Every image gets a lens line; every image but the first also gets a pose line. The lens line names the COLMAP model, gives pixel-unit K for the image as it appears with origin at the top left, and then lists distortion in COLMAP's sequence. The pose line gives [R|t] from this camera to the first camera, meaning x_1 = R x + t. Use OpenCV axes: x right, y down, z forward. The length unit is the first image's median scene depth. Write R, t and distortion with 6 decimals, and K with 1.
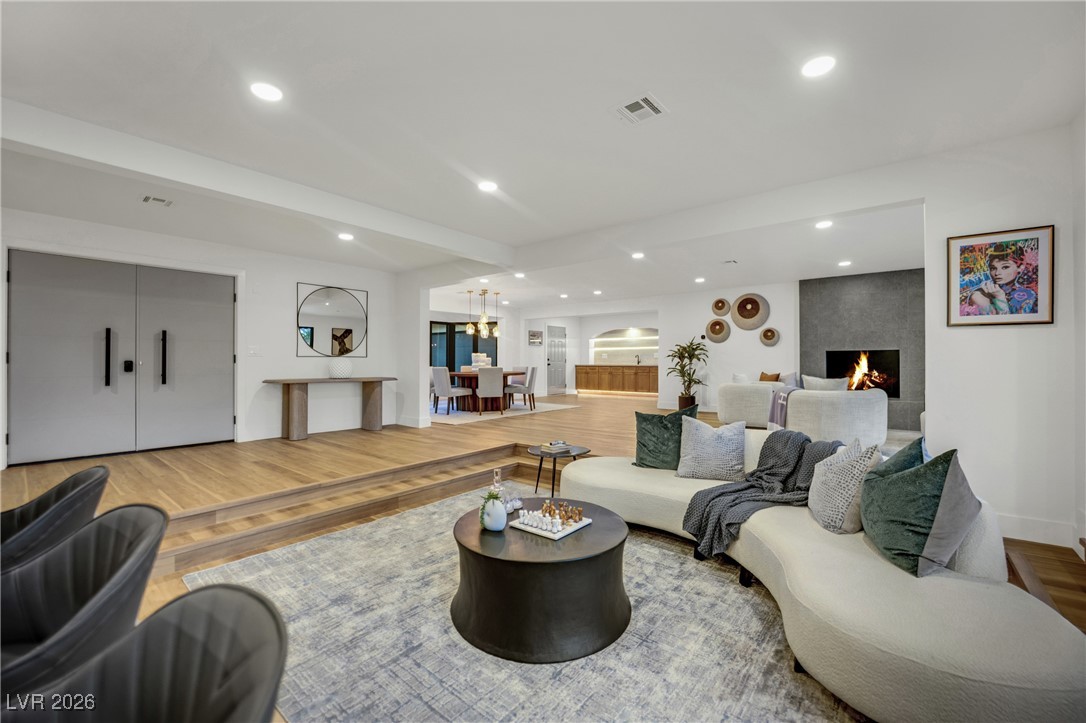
lens RADIAL K [[445.1, 0, 542.2], [0, 445.1, 364.0], [0, 0, 1]] dist [-0.017299, 0.000551]
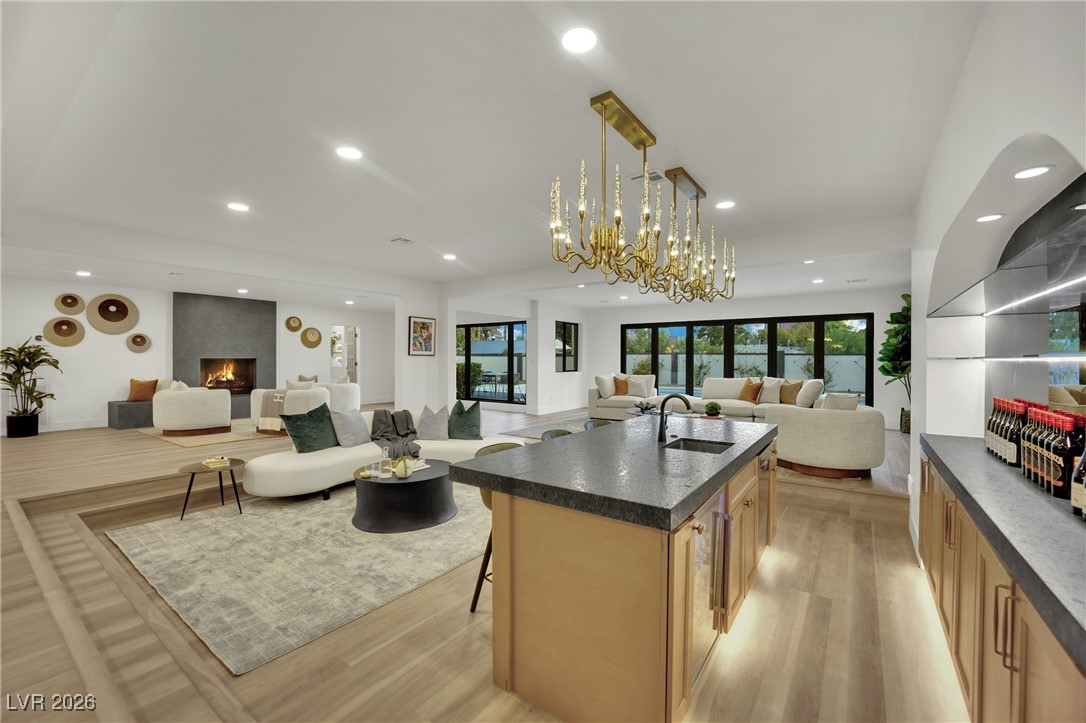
lens RADIAL K [[445.1, 0, 537.4], [0, 445.1, 361.0], [0, 0, 1]] dist [-0.017299, 0.000551]
pose [[-0.072926, -0.005969, 0.997319, -0.549444], [0.000817, 0.999981, 0.006045, -0.027324], [-0.997337, 0.001256, -0.072920, 0.200824]]
